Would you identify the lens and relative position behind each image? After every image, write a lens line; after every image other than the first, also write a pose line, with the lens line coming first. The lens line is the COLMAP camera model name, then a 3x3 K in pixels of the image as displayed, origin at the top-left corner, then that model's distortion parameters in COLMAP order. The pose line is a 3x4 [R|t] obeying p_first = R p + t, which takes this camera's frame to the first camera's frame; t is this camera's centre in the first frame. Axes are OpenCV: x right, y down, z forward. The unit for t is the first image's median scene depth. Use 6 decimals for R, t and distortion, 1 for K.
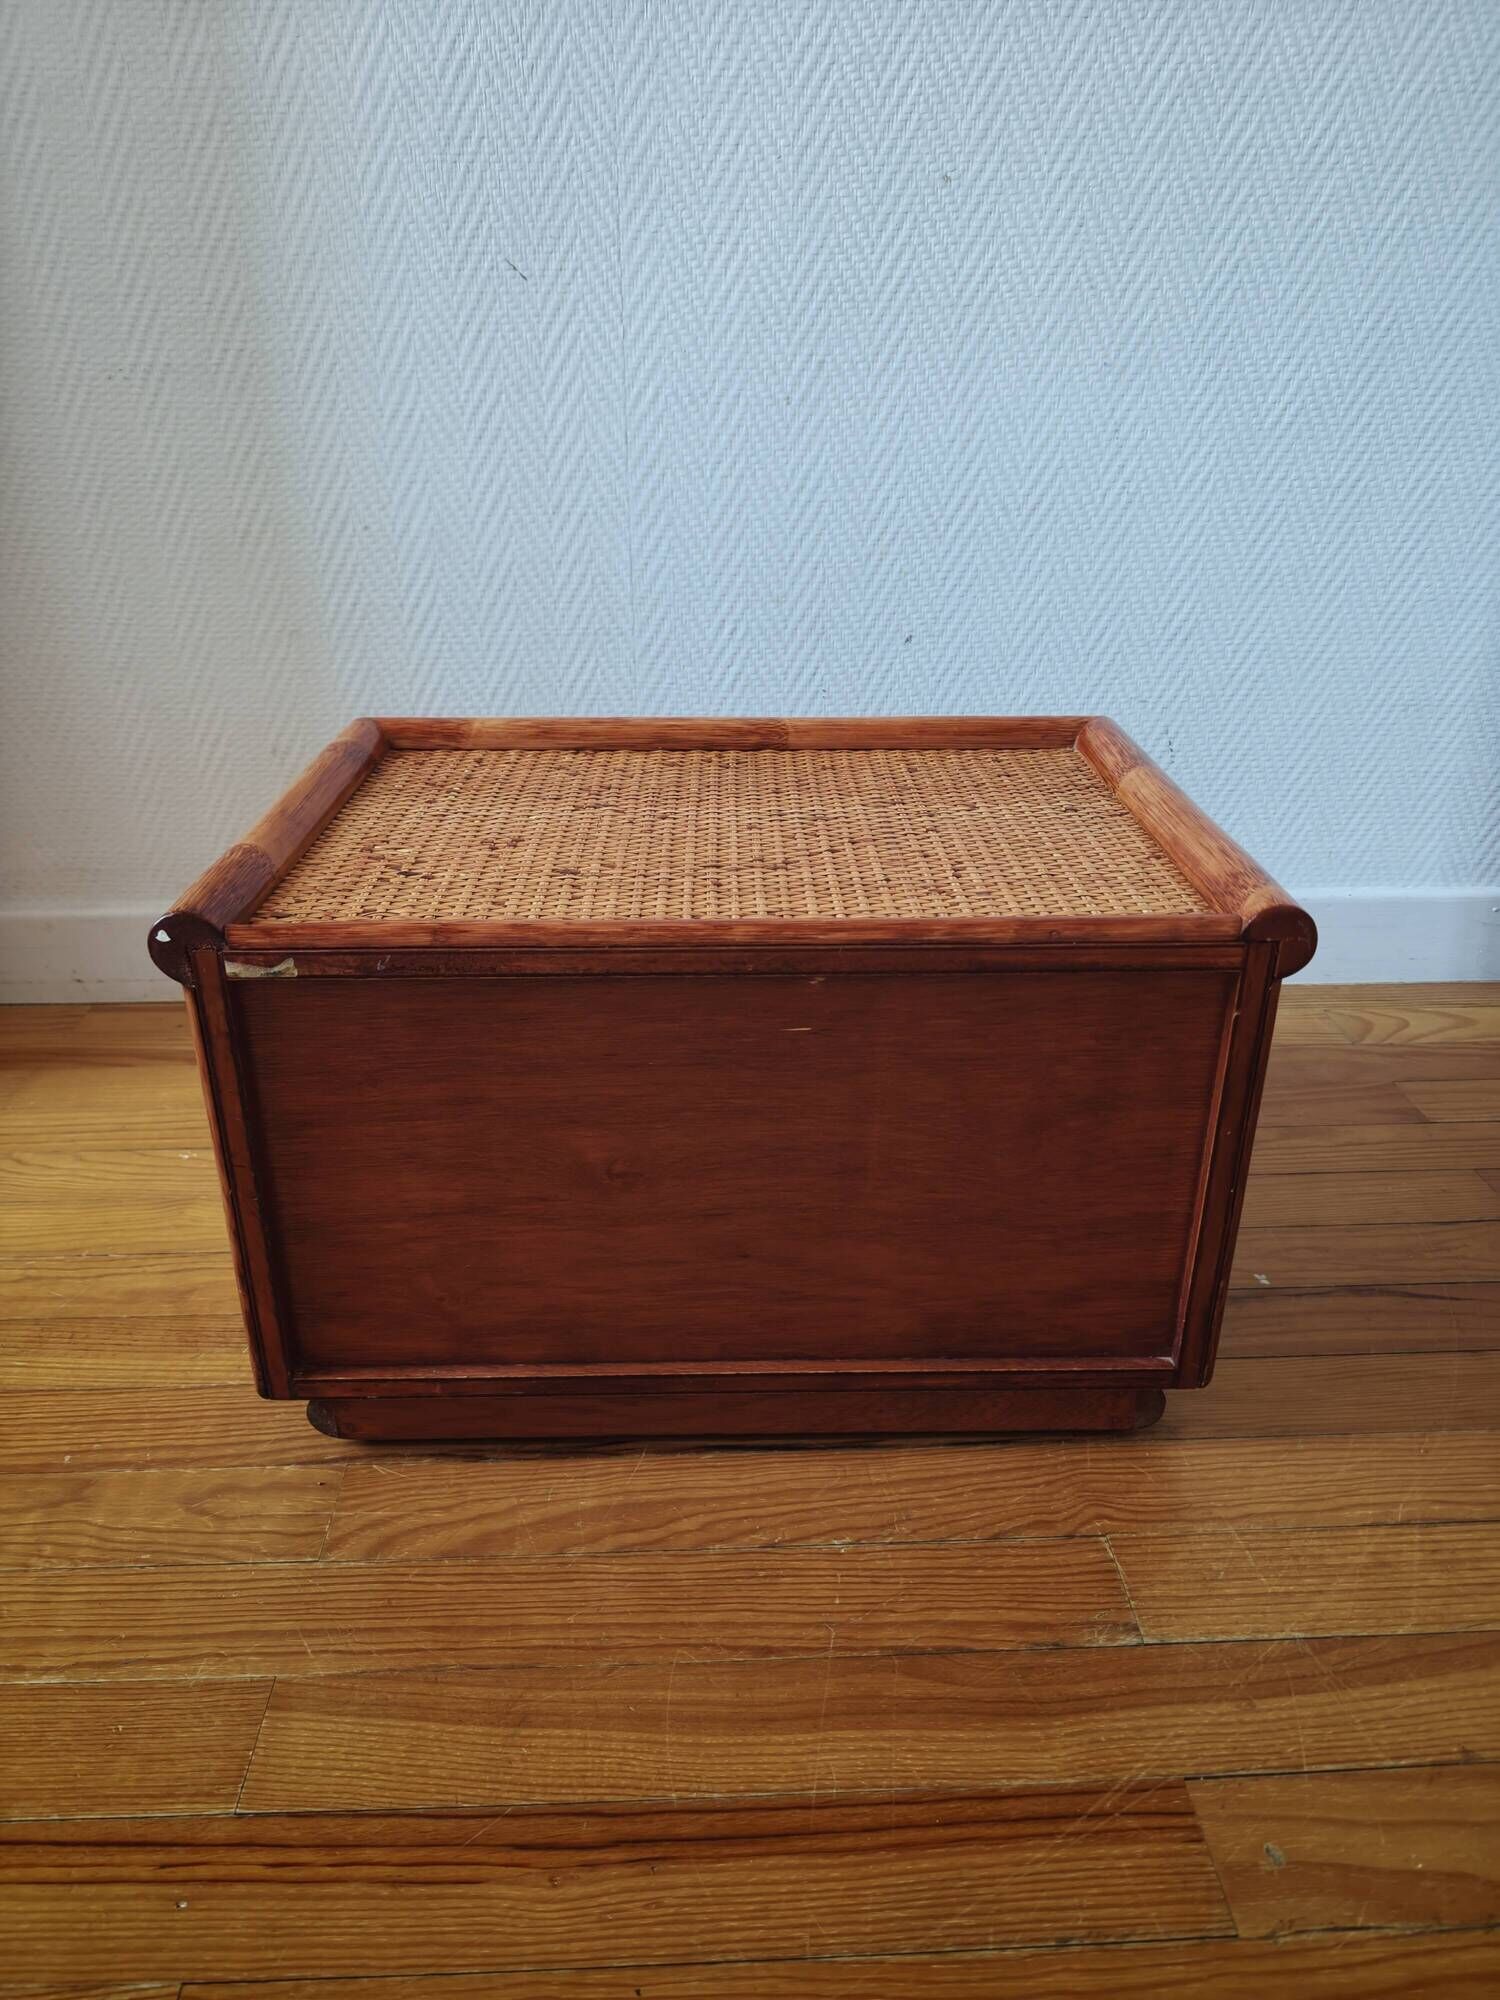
lens RADIAL K [[1406.0, 0, 753.1], [0, 1406.0, 995.3], [0, 0, 1]] dist [0.005663, -0.026064]
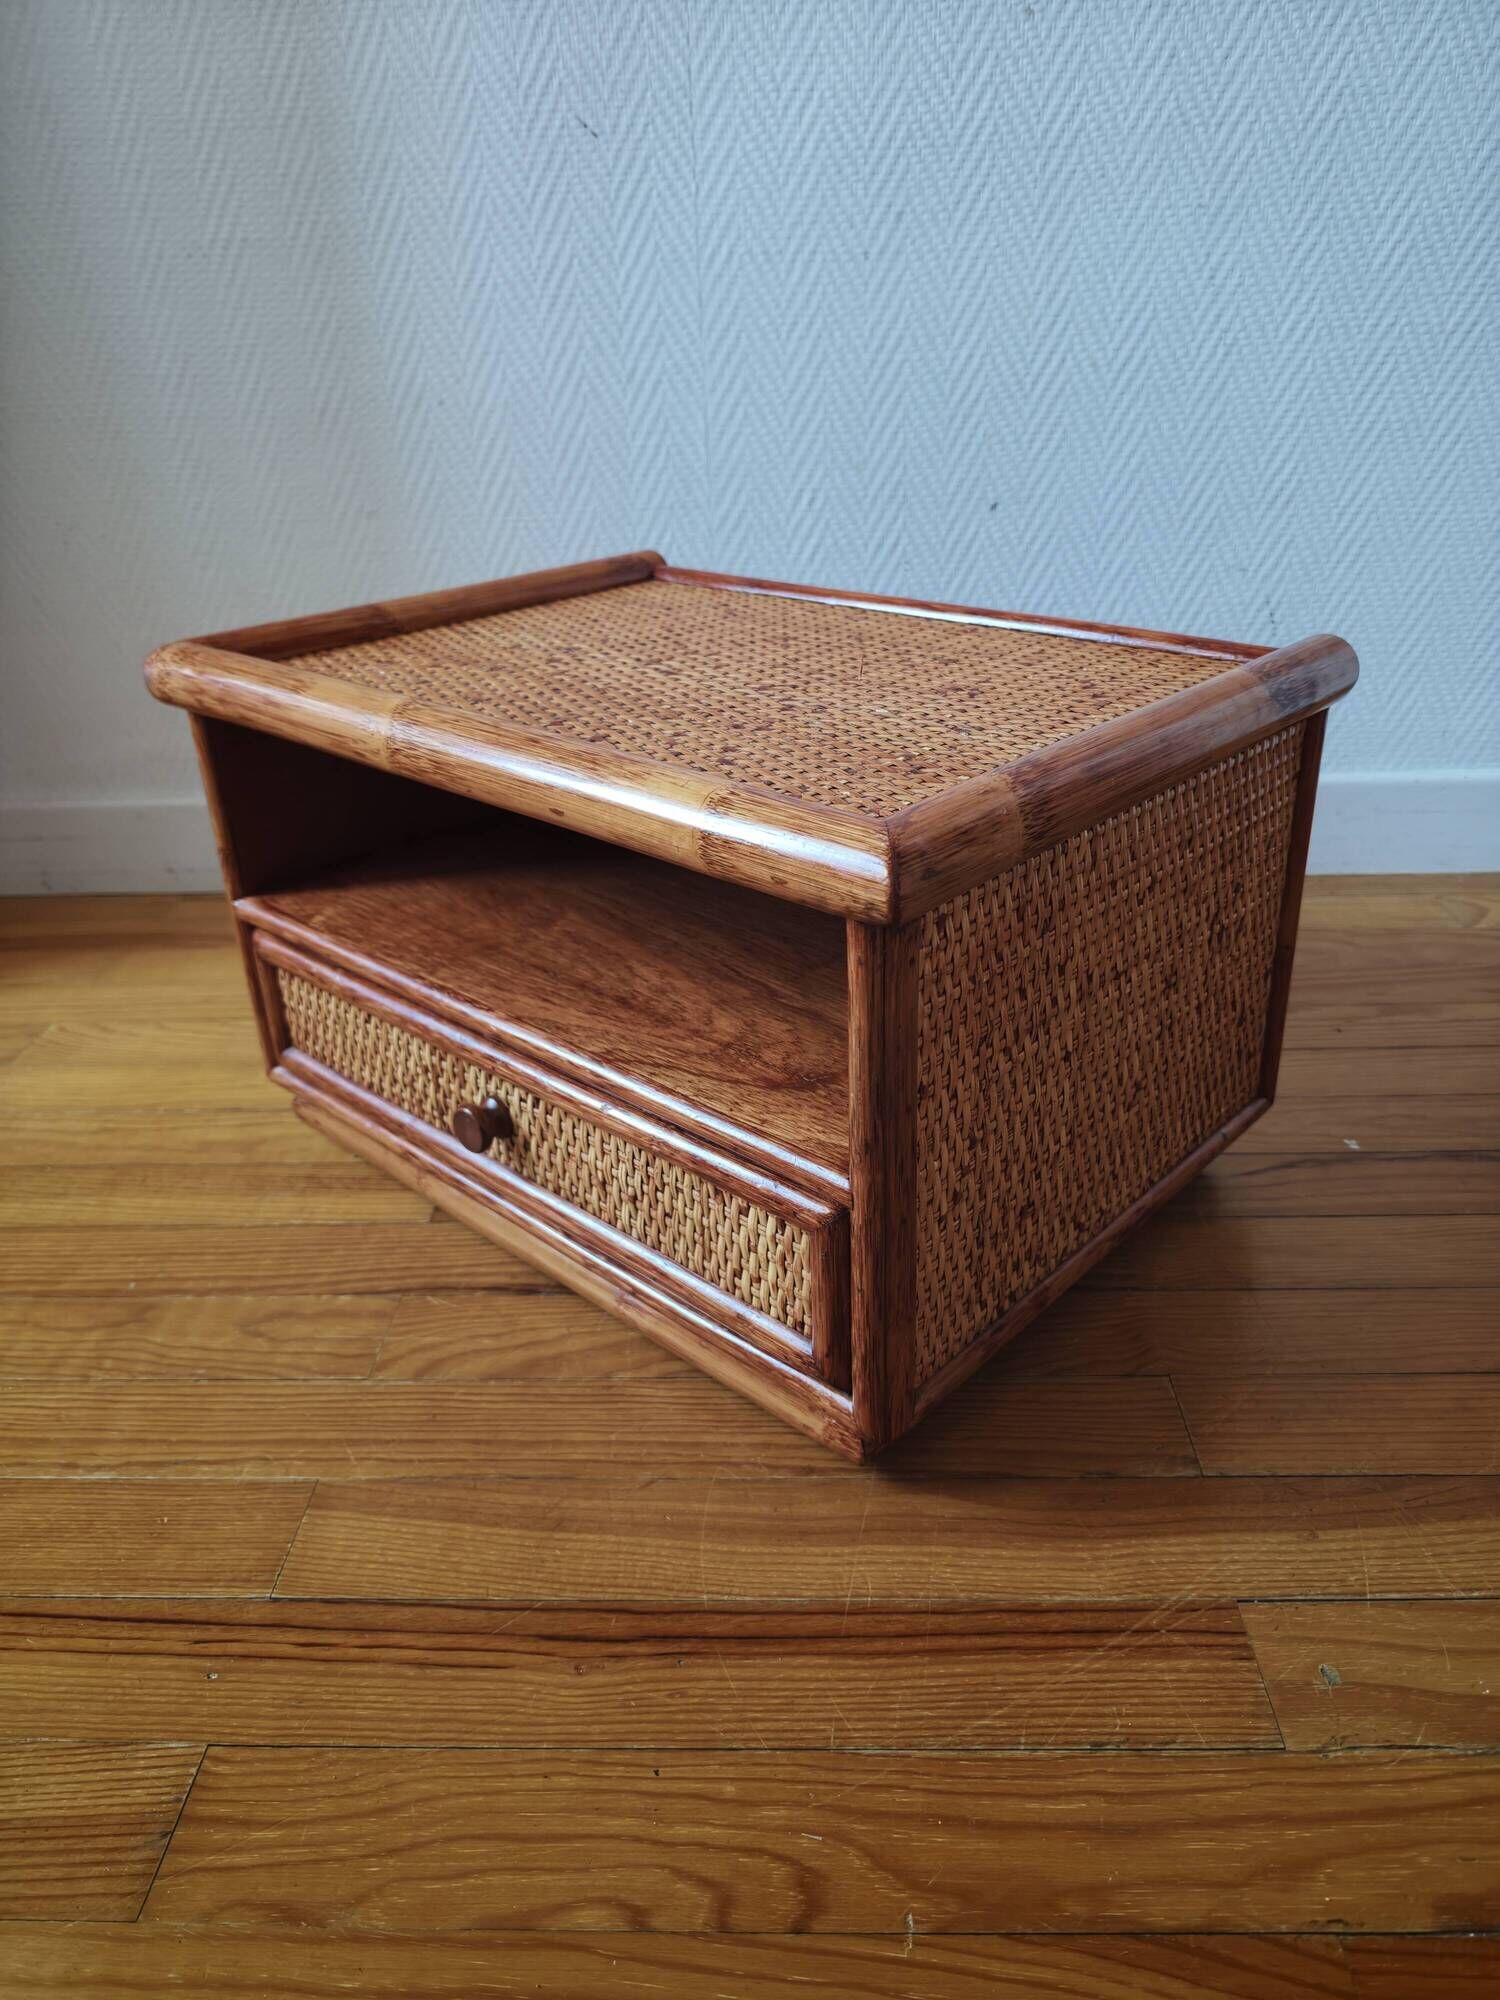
lens RADIAL K [[1416.9, 0, 763.2], [0, 1416.9, 998.8], [0, 0, 1]] dist [-0.002226, -0.020280]
pose [[0.996981, 0.003700, -0.077561, 0.034101], [-0.002145, 0.999795, 0.020117, 0.075386], [0.077619, -0.019890, 0.996785, 0.014324]]
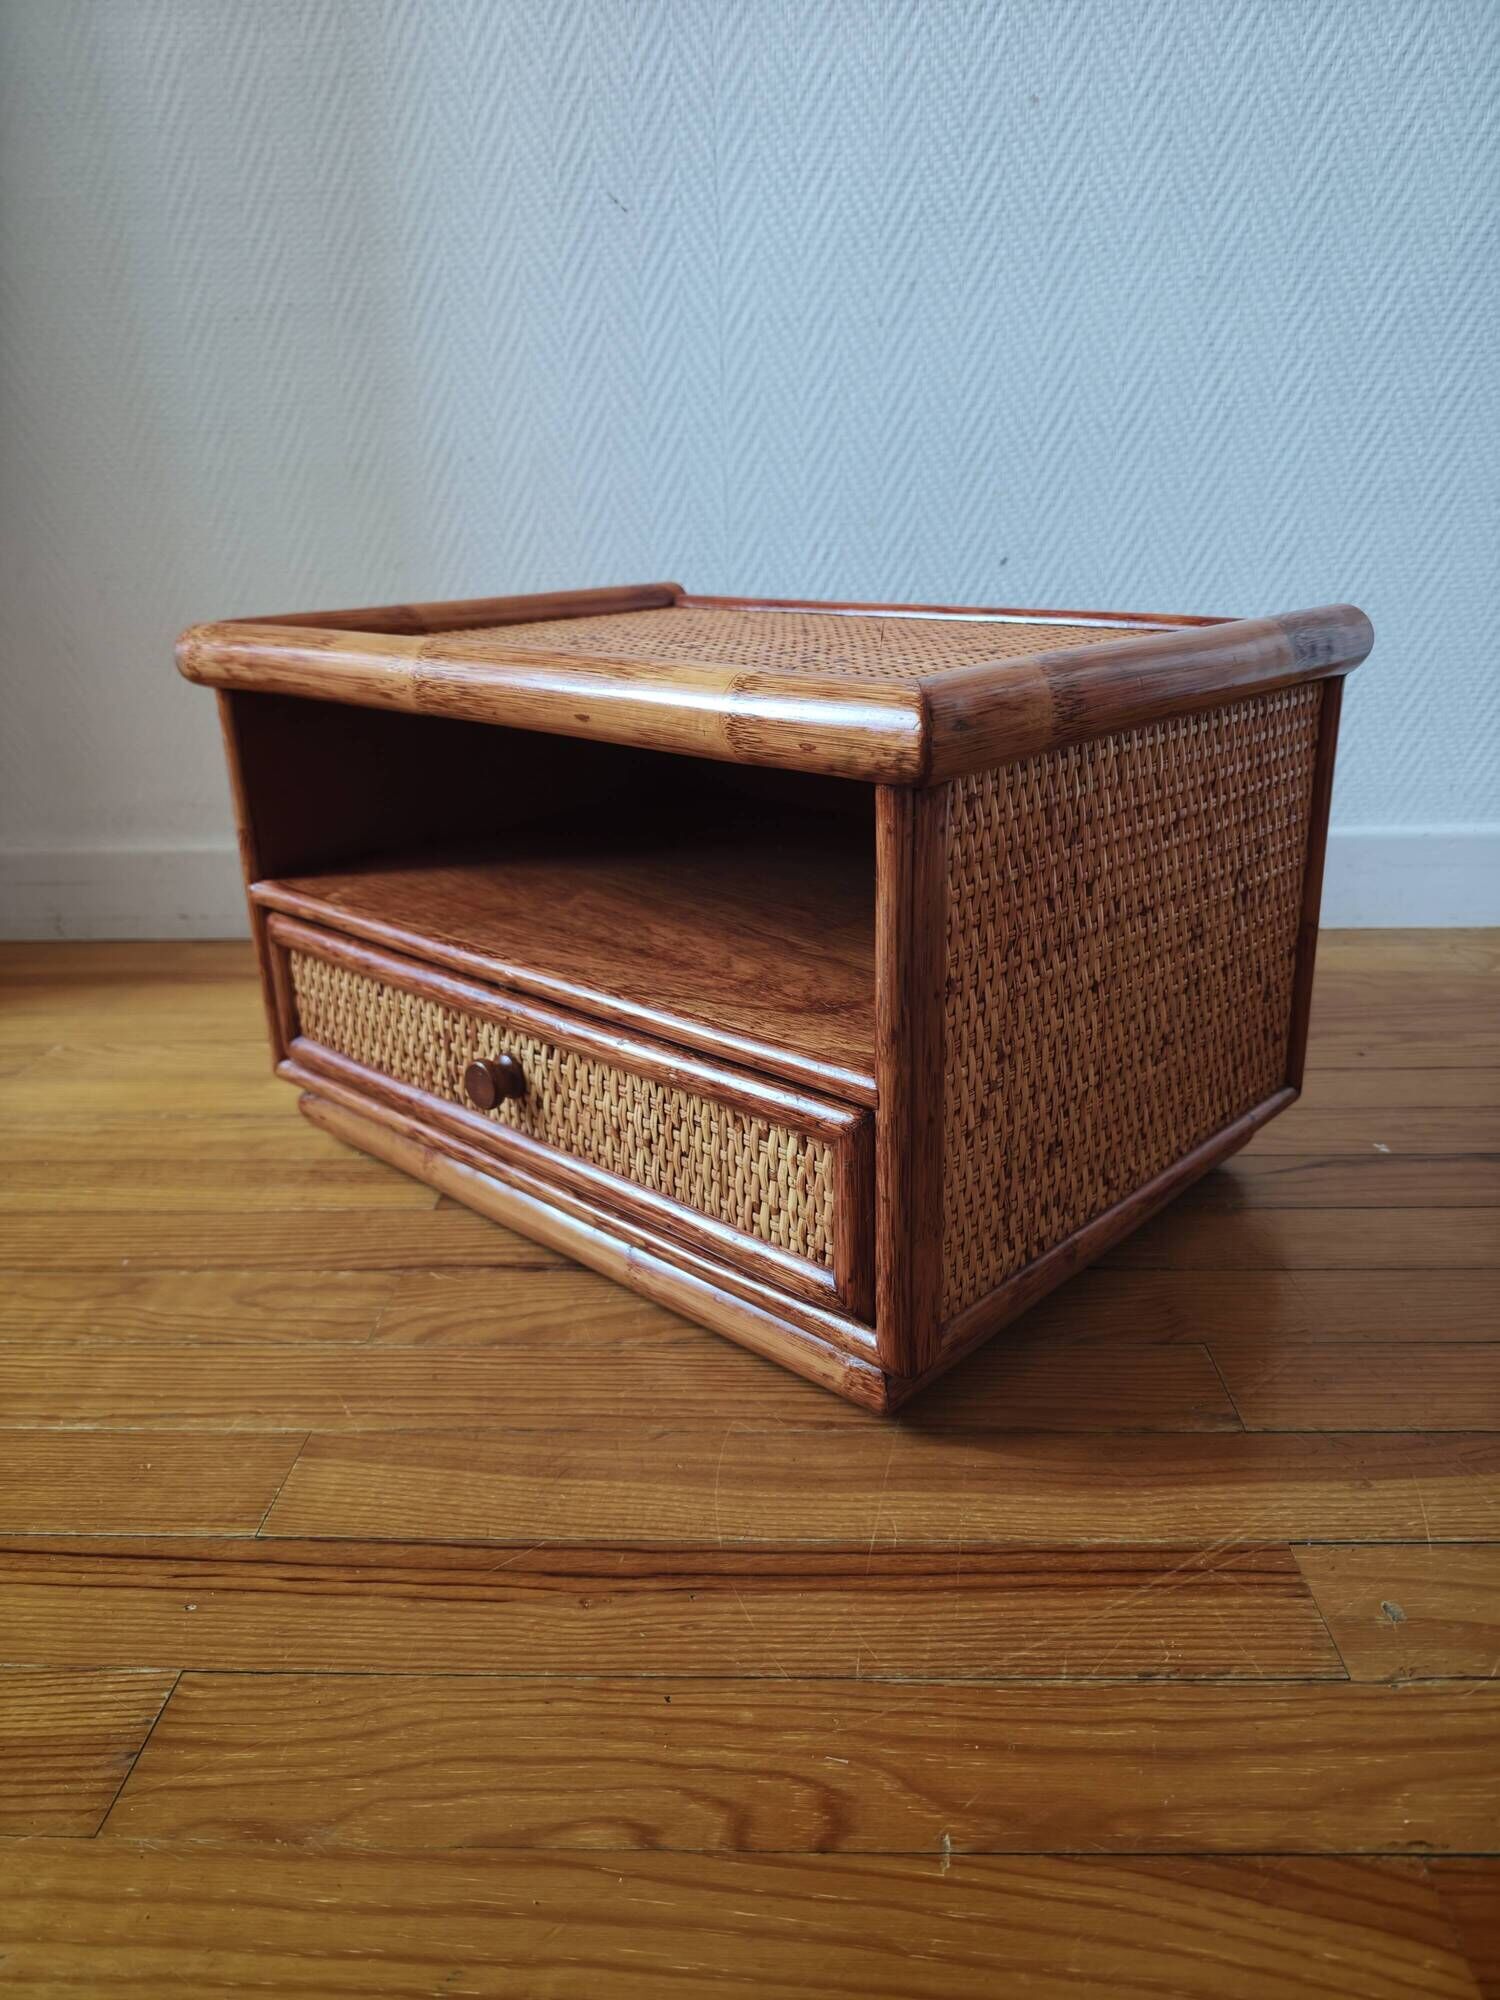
lens RADIAL K [[1415.4, 0, 758.0], [0, 1415.4, 998.9], [0, 0, 1]] dist [-0.001518, -0.021762]
pose [[0.996568, 0.004502, -0.082656, 0.025153], [-0.012424, 0.995344, -0.095584, 0.176012], [0.081841, 0.096283, 0.991984, 0.027883]]
